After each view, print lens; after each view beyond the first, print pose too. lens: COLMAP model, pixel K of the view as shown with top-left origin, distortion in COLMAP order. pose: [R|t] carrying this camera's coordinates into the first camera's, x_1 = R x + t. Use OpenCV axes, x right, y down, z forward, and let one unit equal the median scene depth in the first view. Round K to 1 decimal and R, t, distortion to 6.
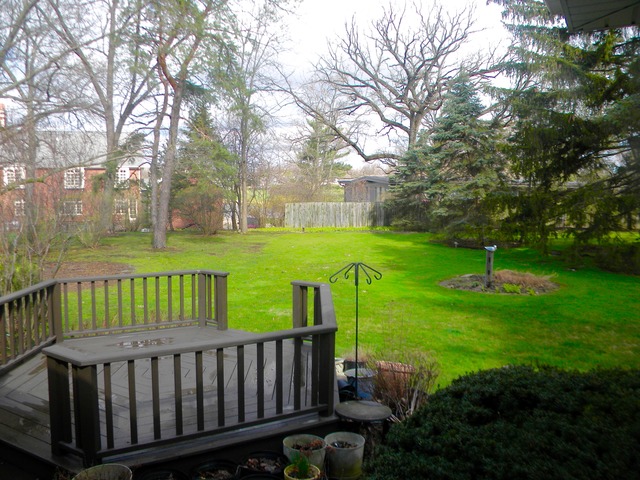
lens RADIAL K [[571.2, 0, 320.0], [0, 571.2, 240.0], [0, 0, 1]] dist [-0.091664, 0.014335]
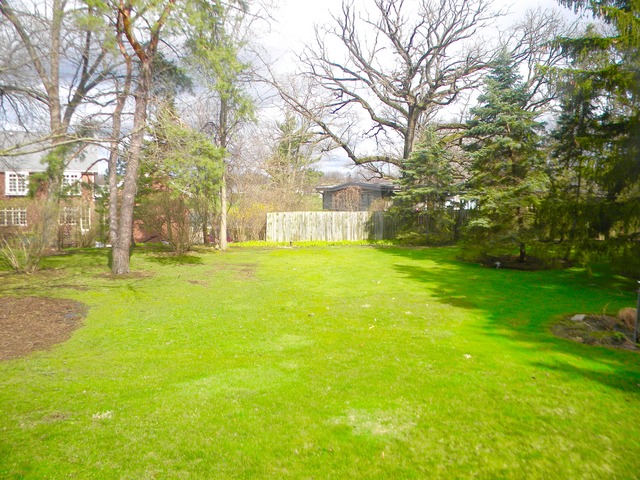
lens RADIAL K [[571.2, 0, 320.0], [0, 571.2, 240.0], [0, 0, 1]] dist [-0.091664, 0.014335]
pose [[0.997197, -0.002868, 0.074763, -0.049149], [0.004015, 0.999876, -0.015201, -0.010898], [-0.074710, 0.015459, 0.997085, 0.153619]]
